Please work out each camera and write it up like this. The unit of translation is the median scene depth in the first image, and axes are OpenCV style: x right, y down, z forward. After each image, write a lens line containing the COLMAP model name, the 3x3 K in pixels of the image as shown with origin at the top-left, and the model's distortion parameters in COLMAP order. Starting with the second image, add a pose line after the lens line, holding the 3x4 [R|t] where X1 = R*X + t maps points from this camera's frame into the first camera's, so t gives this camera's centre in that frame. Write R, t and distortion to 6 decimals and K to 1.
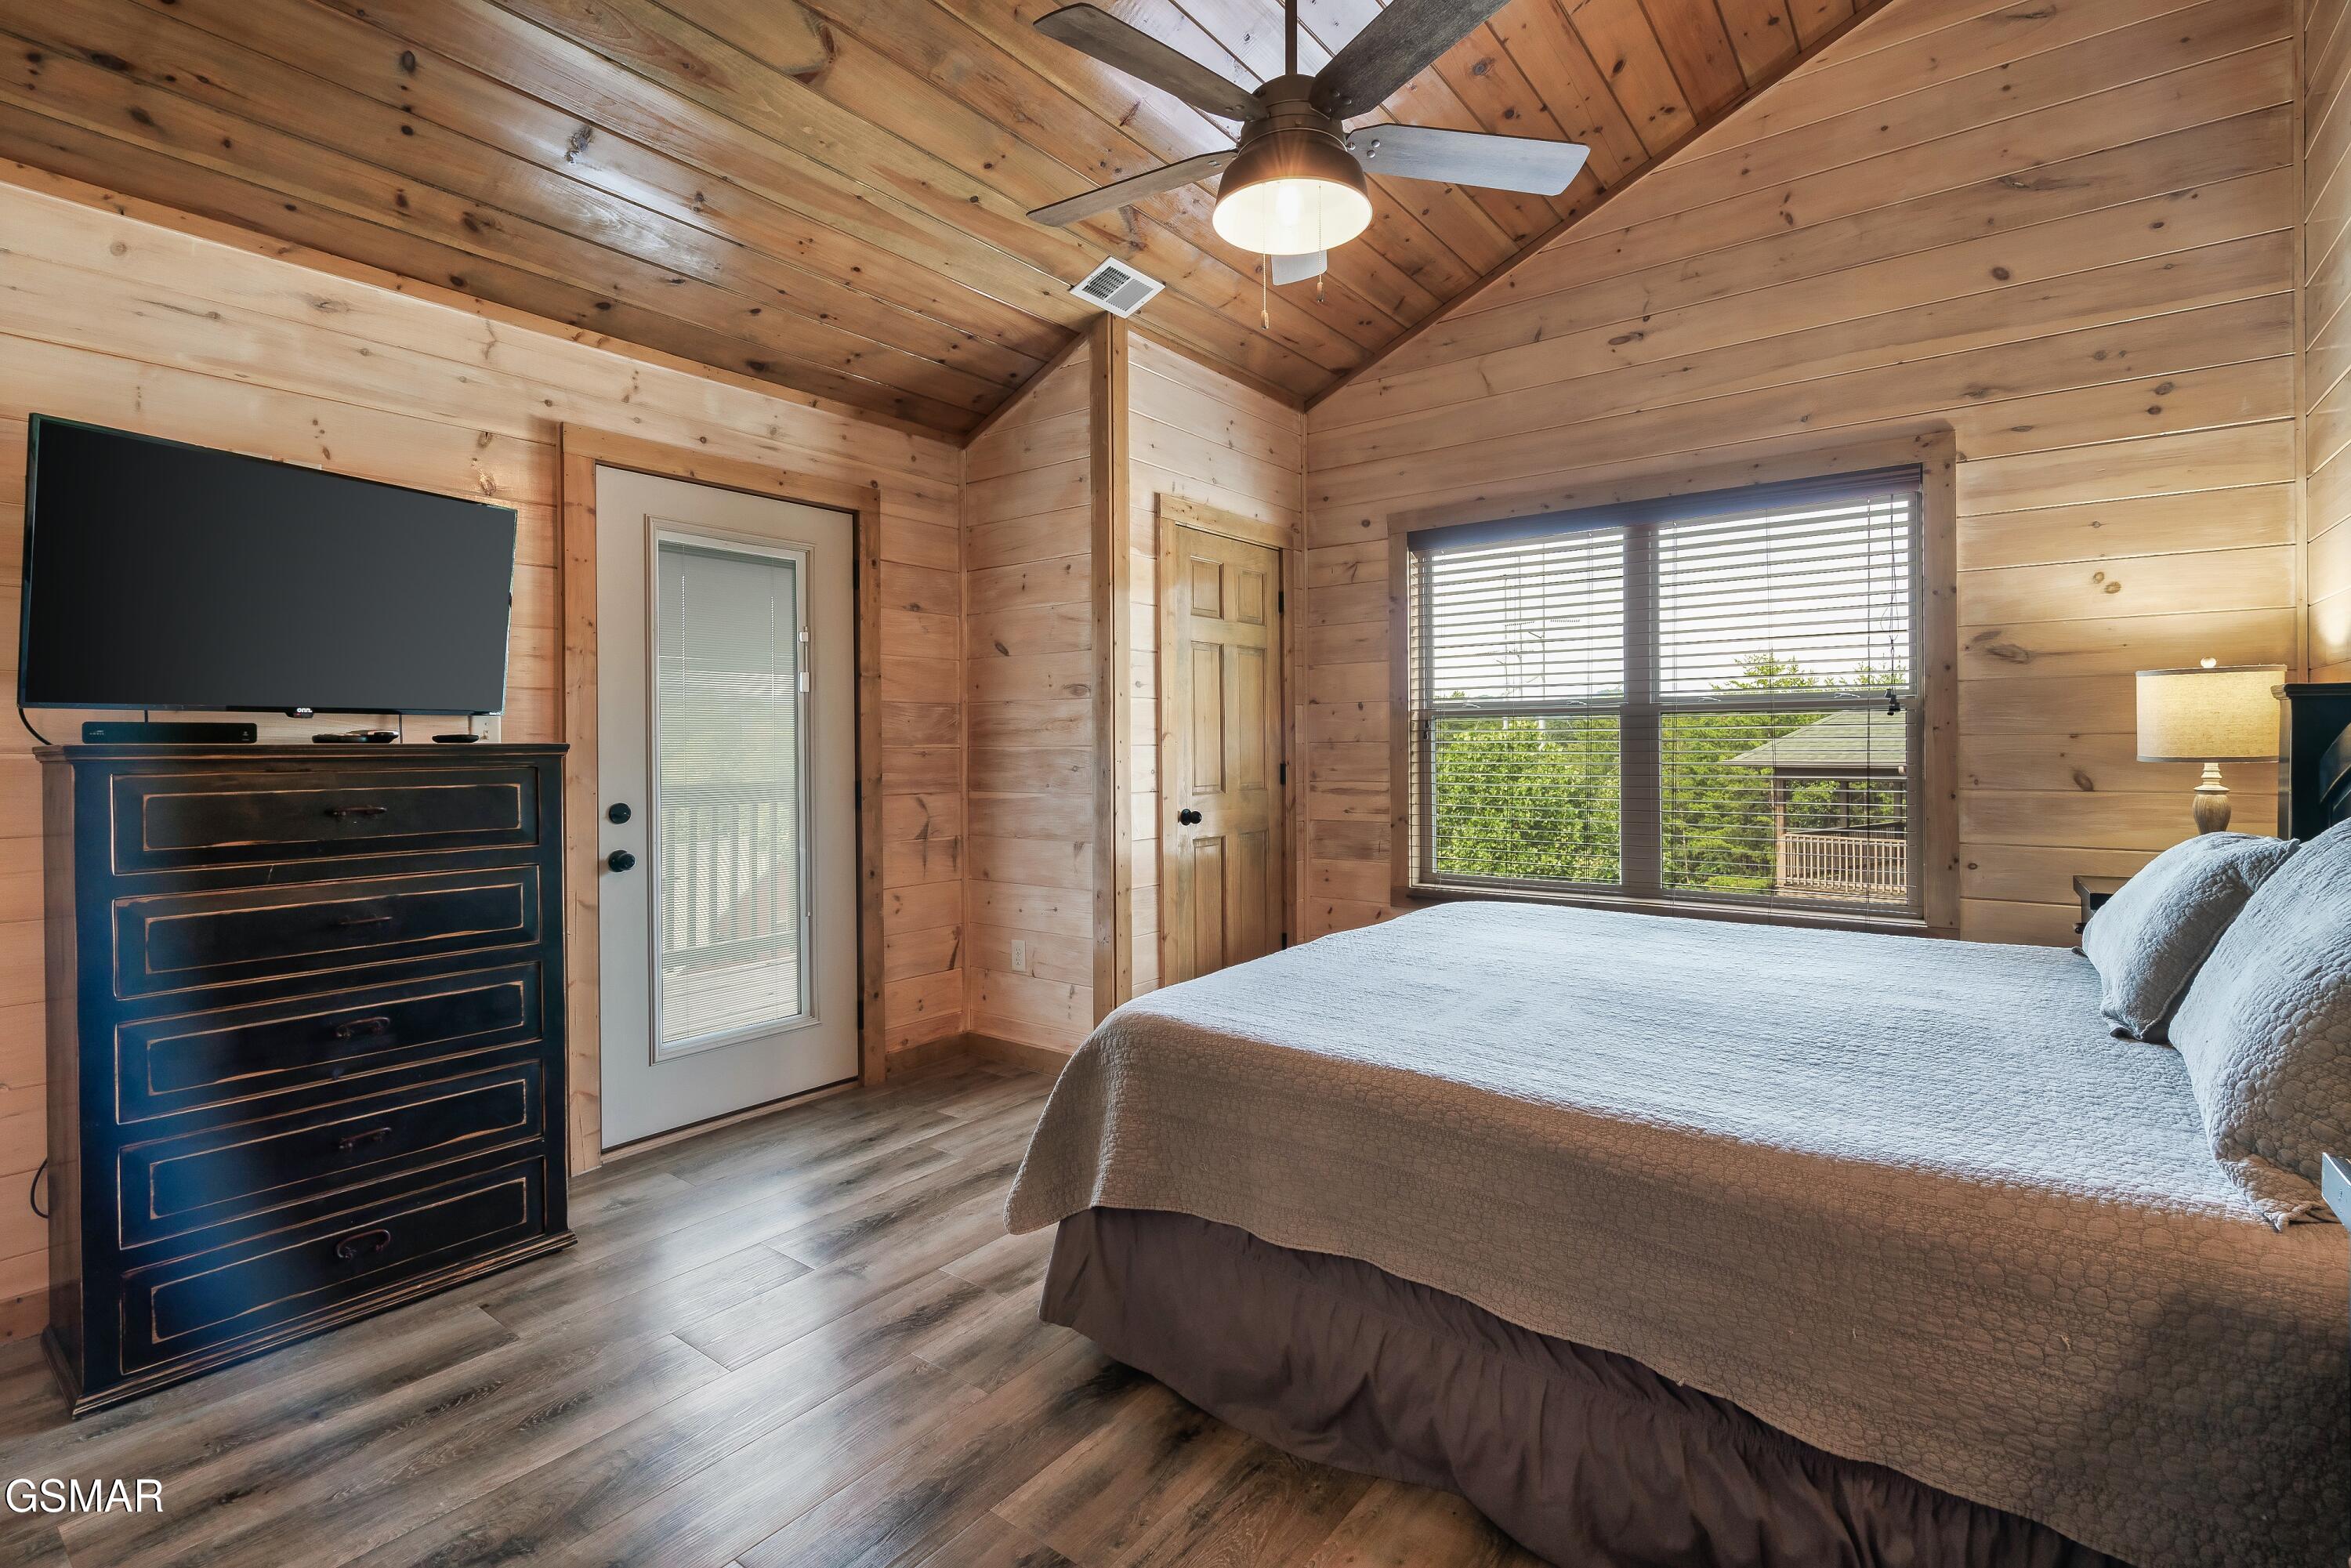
lens RADIAL K [[1101.6, 0, 1167.4], [0, 1101.6, 766.3], [0, 0, 1]] dist [-0.005199, 0.004099]
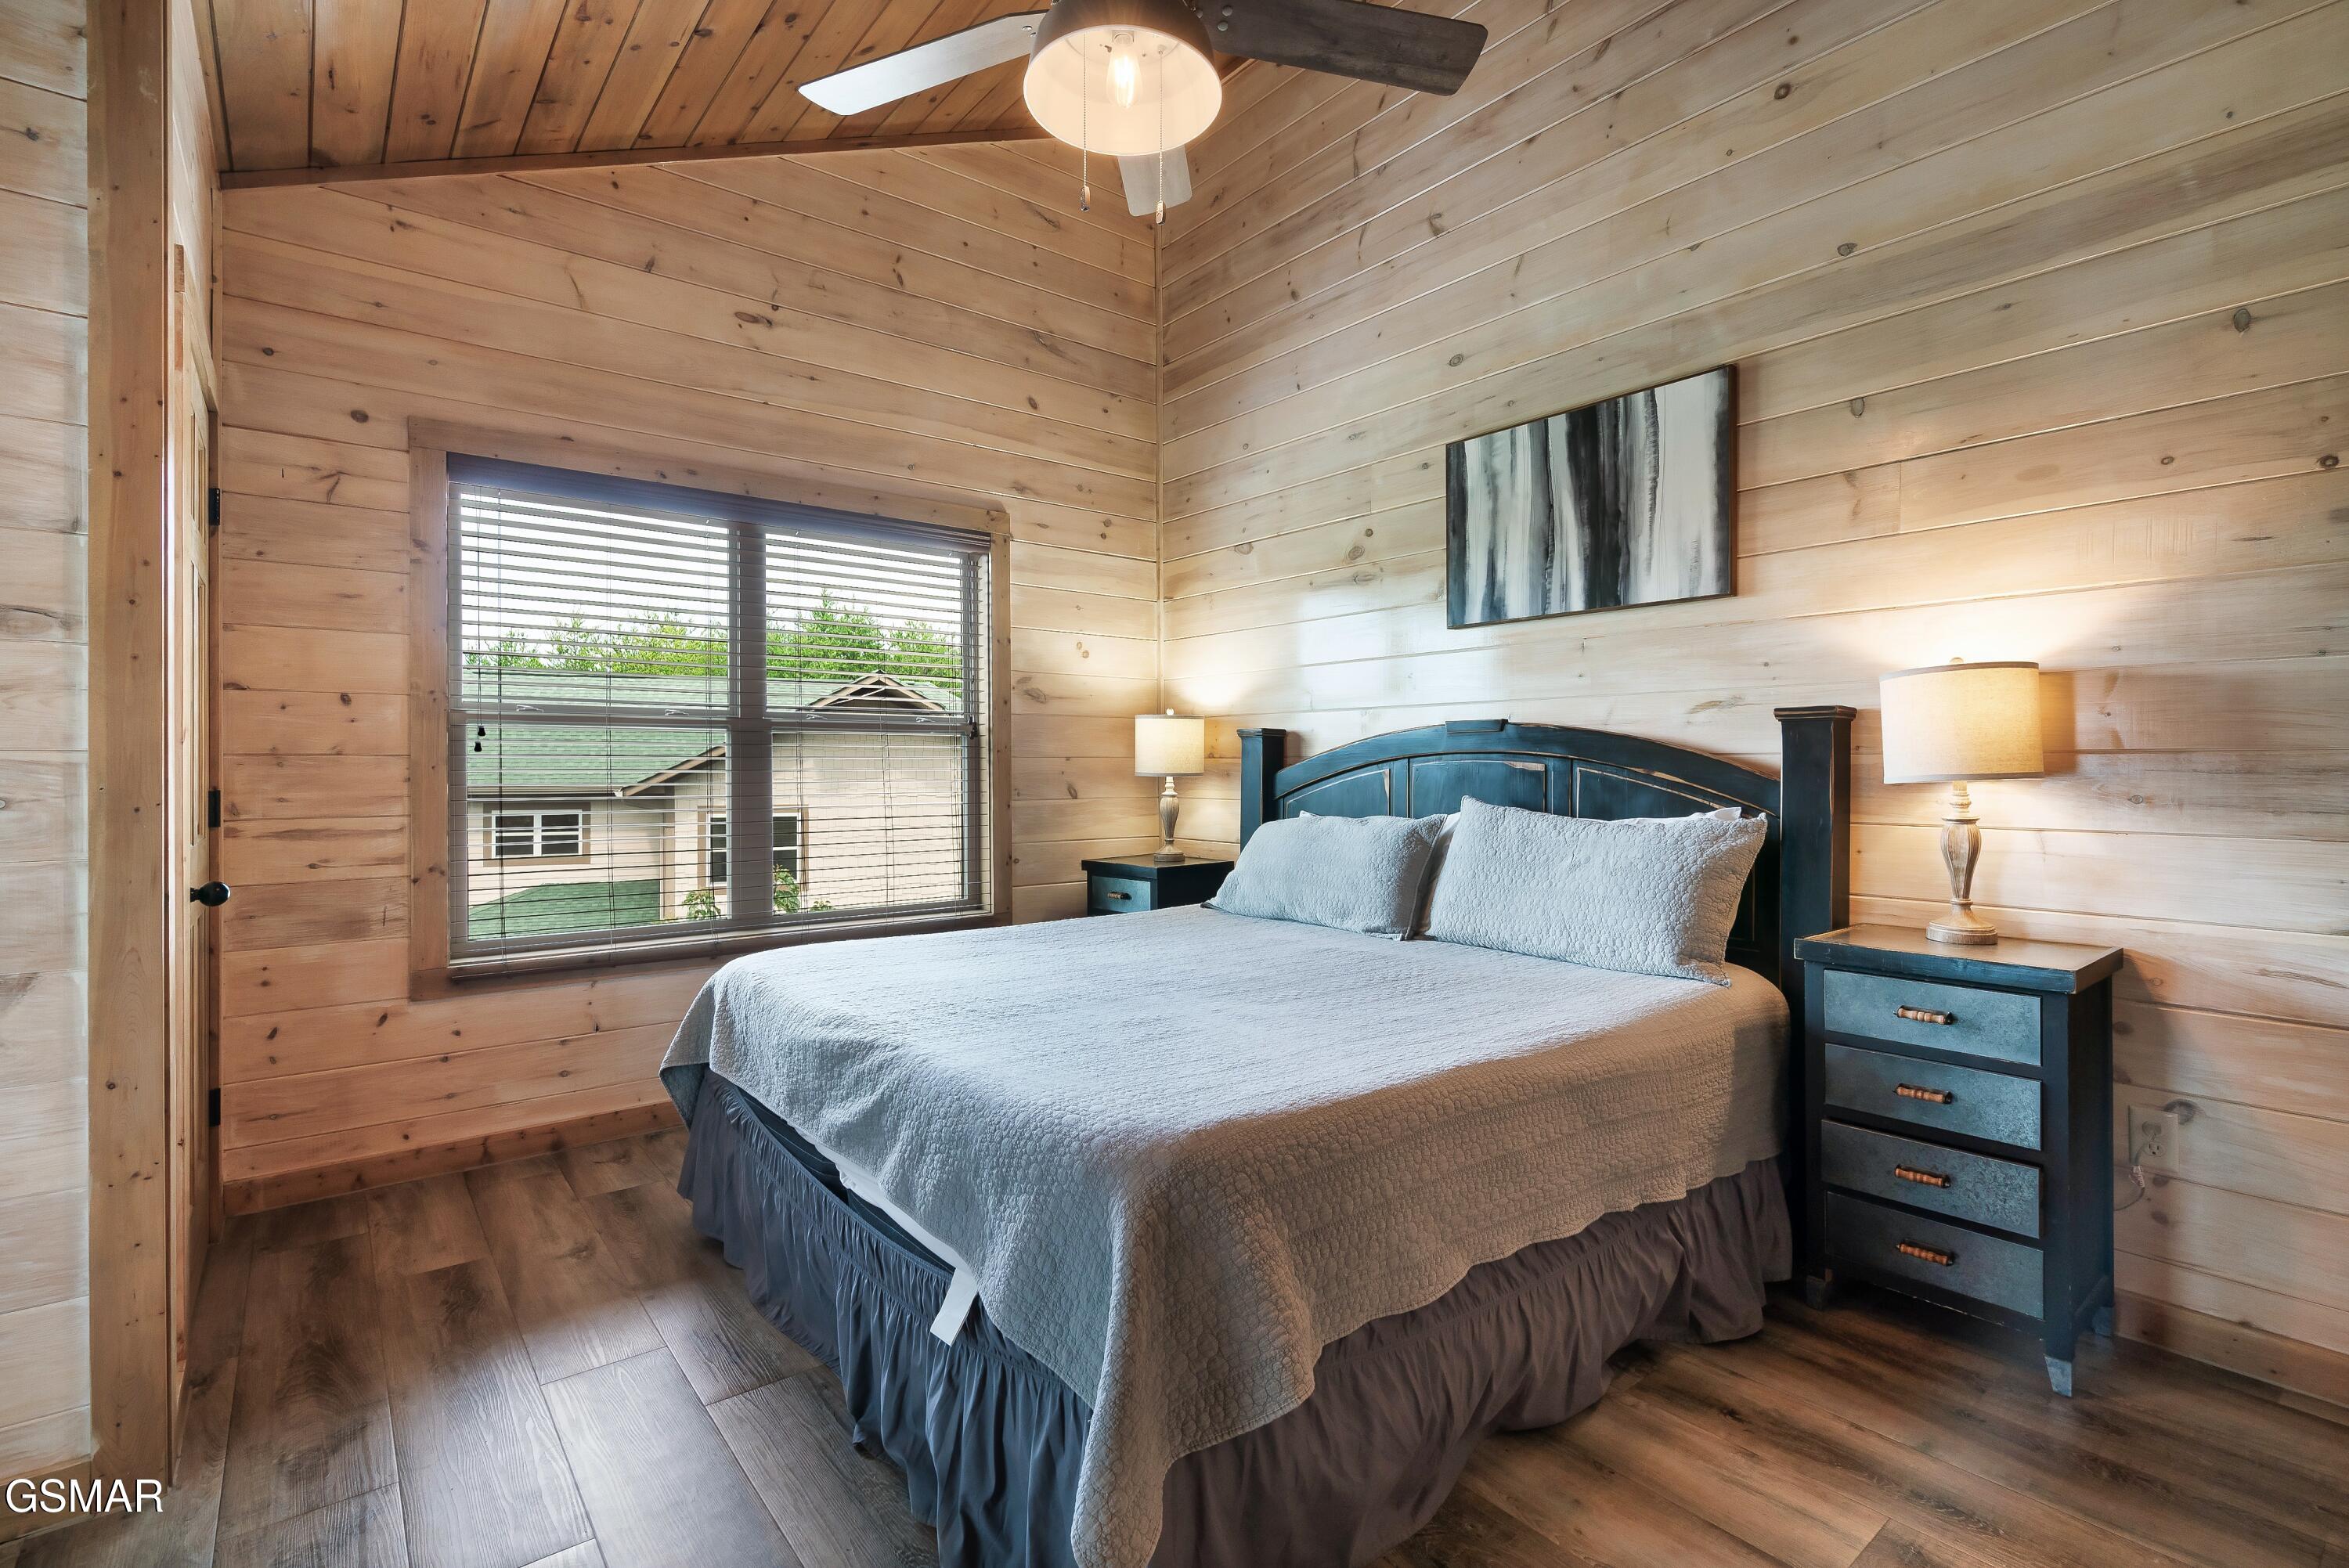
lens RADIAL K [[1100.6, 0, 1173.8], [0, 1100.6, 774.8], [0, 0, 1]] dist [-0.005199, 0.004099]
pose [[0.226127, -0.000486, 0.974098, -0.394549], [0.016531, 0.999858, -0.003339, -0.000794], [-0.973957, 0.016858, 0.226103, 0.459376]]
